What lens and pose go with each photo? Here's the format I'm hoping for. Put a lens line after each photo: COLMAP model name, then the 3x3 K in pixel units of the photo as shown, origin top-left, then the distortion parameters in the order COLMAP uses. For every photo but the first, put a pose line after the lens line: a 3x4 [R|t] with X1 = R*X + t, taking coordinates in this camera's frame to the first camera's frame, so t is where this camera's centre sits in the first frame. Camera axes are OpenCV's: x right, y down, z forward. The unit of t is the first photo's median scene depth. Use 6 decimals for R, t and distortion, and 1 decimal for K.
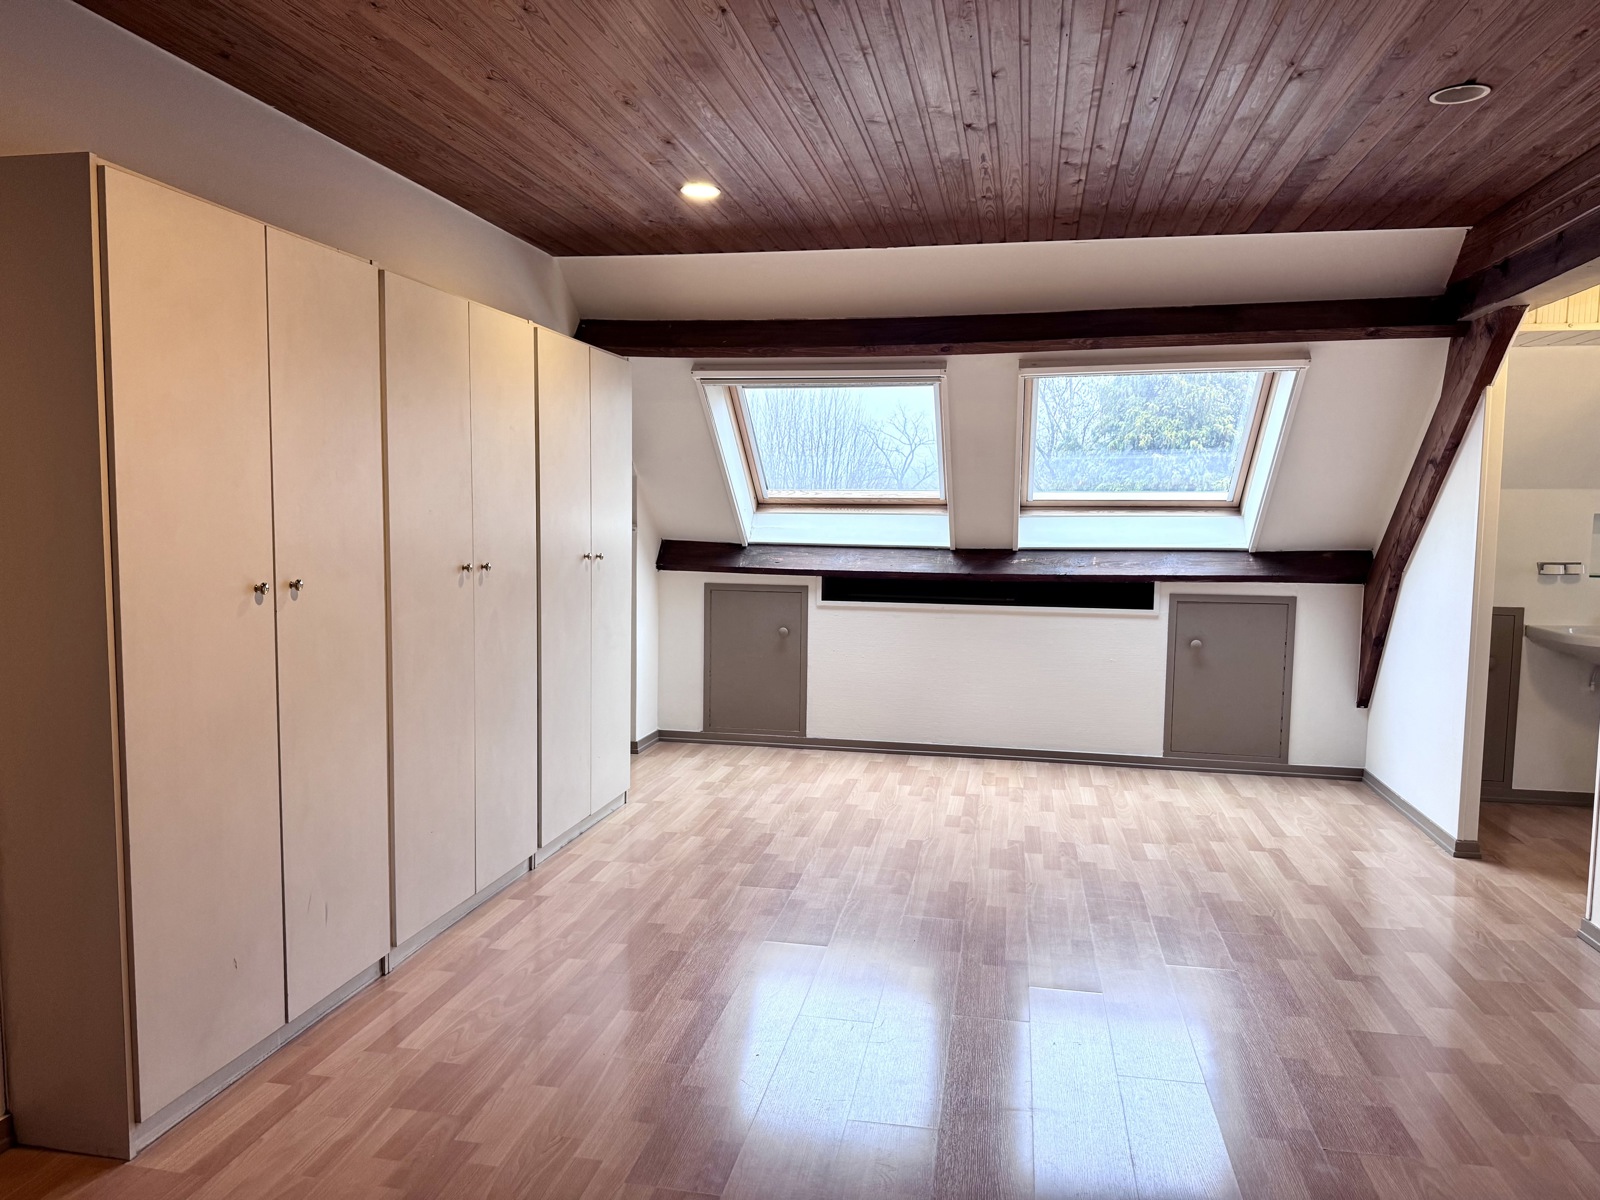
lens RADIAL K [[1114.6, 0, 809.2], [0, 1114.6, 601.9], [0, 0, 1]] dist [0.131434, -0.215915]
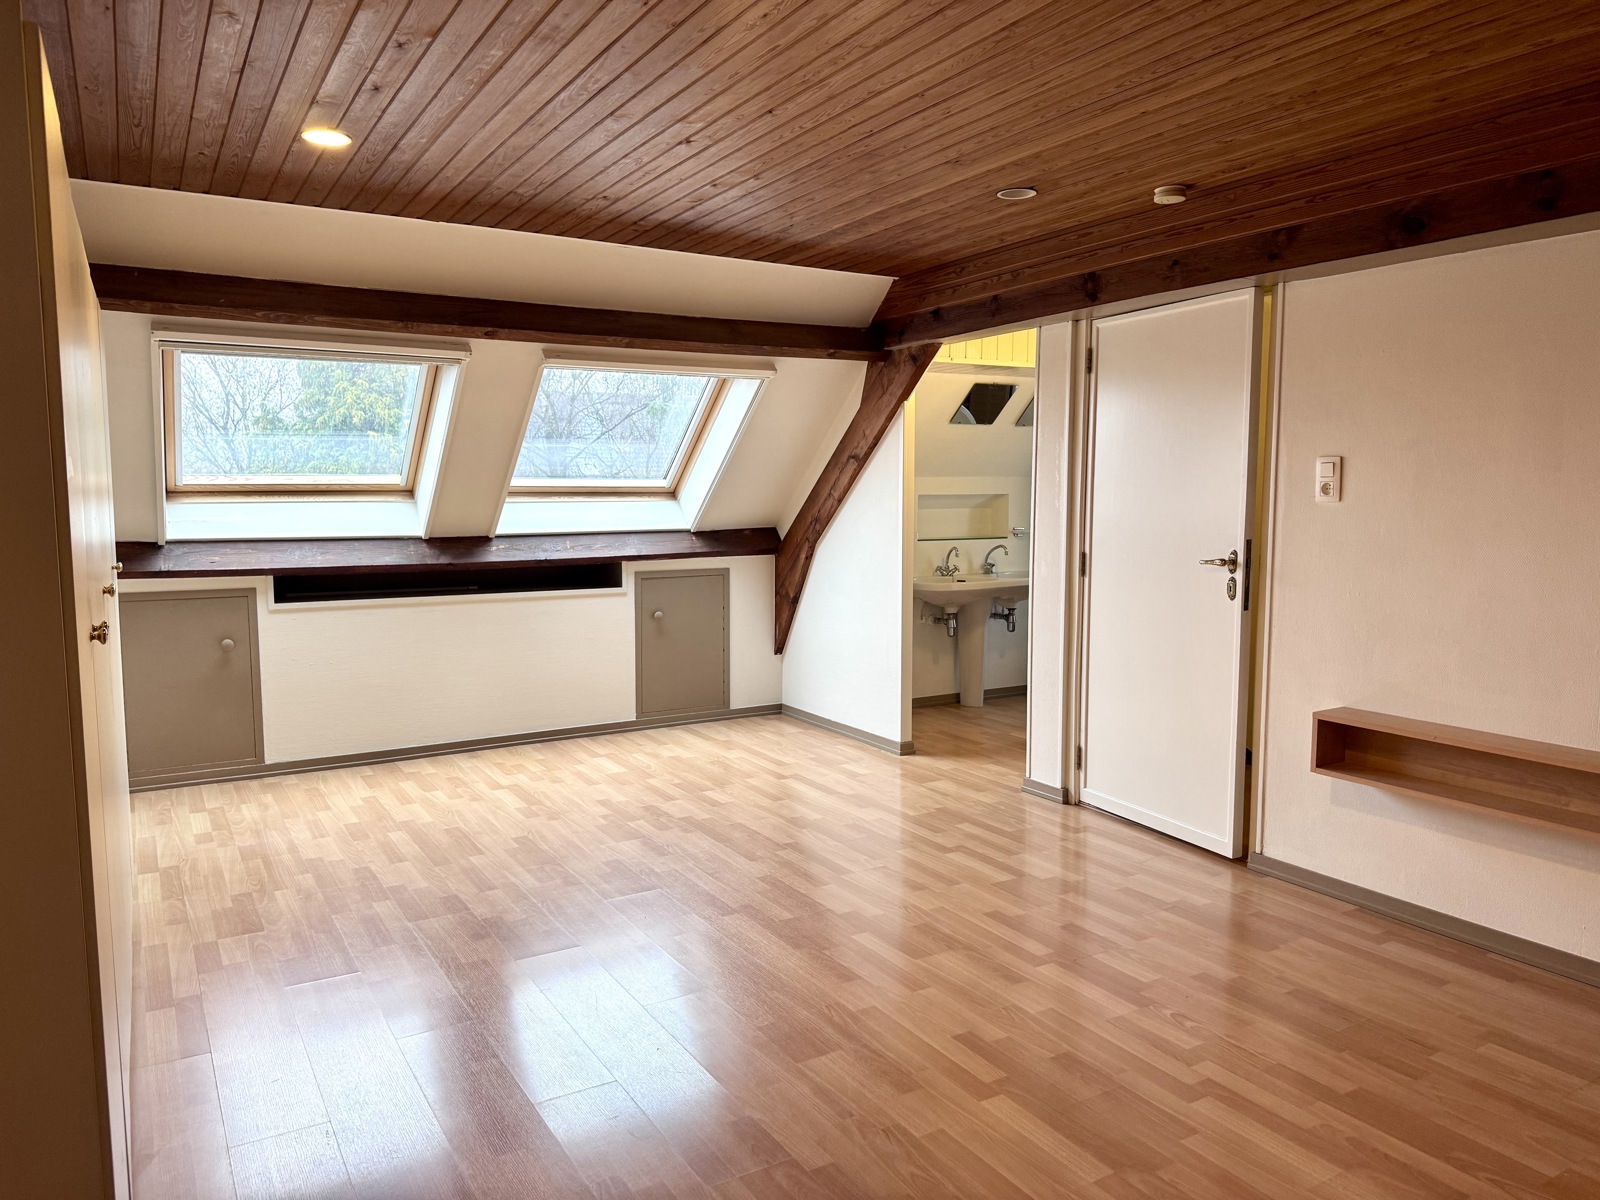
lens RADIAL K [[1114.6, 0, 809.2], [0, 1114.6, 601.9], [0, 0, 1]] dist [0.131434, -0.215915]
pose [[0.737663, -0.078884, 0.670545, -0.316735], [0.065170, 0.996833, 0.045575, -0.018199], [-0.672016, 0.010080, 0.740468, 0.083459]]
